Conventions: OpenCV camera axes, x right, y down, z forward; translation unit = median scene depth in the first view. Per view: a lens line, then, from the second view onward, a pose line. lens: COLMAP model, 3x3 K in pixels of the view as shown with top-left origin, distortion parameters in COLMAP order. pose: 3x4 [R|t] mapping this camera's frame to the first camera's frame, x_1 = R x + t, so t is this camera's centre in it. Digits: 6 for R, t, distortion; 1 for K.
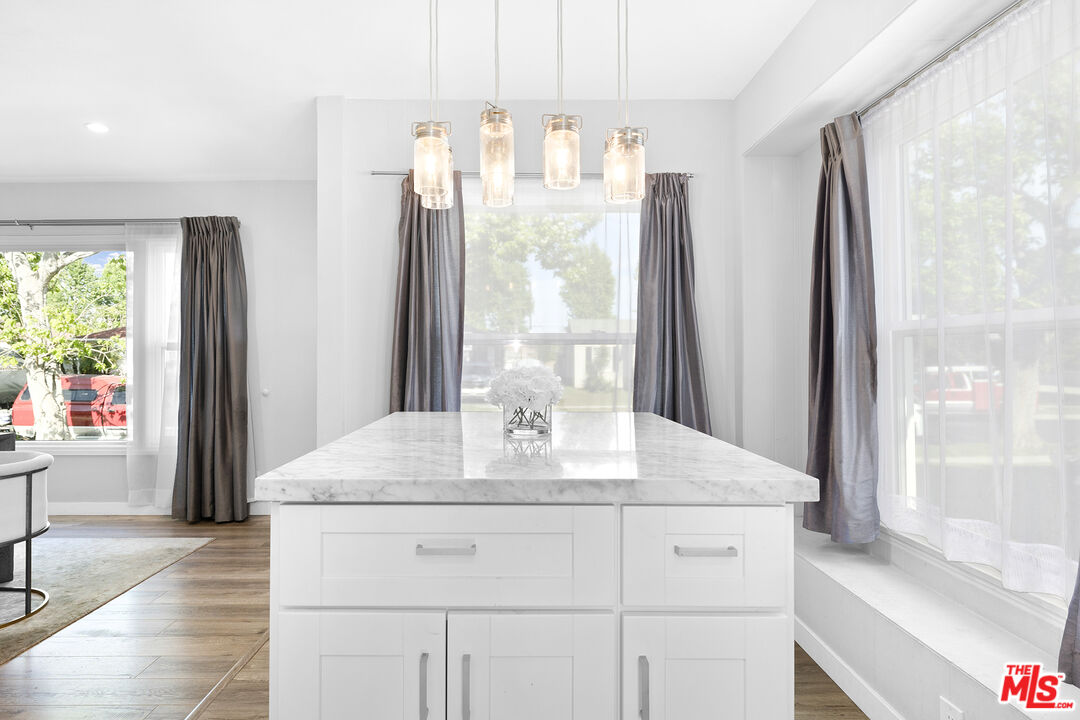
lens RADIAL K [[583.8, 0, 512.5], [0, 583.8, 352.7], [0, 0, 1]] dist [-0.021572, 0.000358]
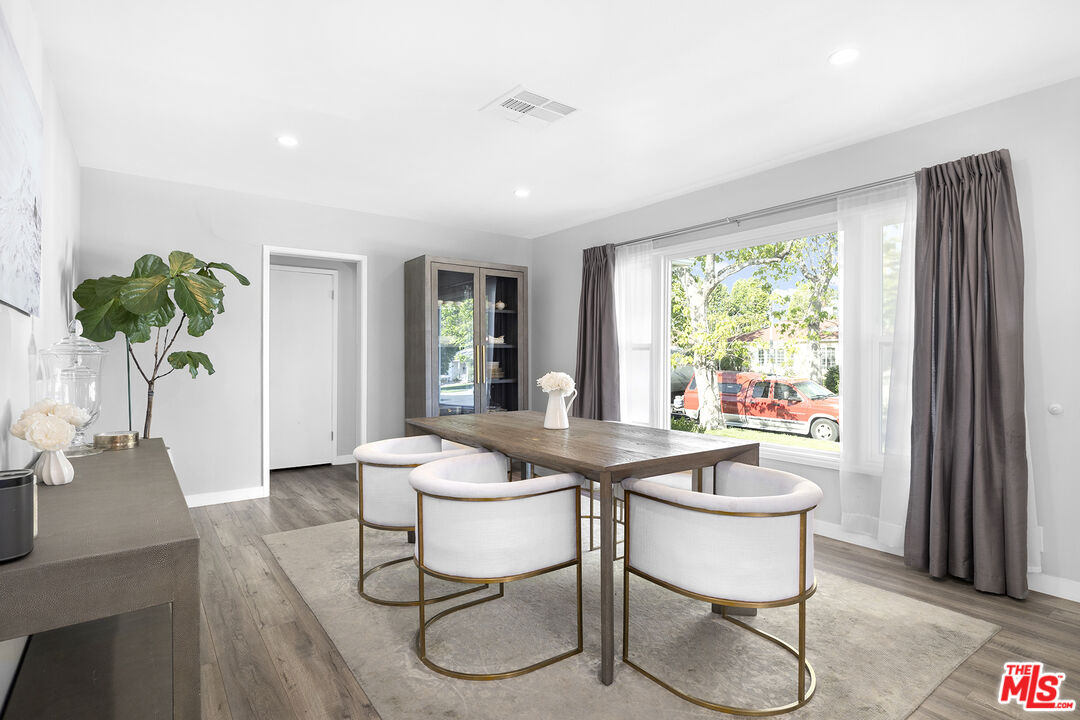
lens RADIAL K [[494.7, 0, 546.3], [0, 494.7, 354.6], [0, 0, 1]] dist [0.003094, 0.000609]
pose [[0.575682, -0.003747, -0.817665, -0.316572], [0.005459, 0.999985, -0.000738, 0.004864], [0.817656, -0.004039, 0.575693, 0.225705]]
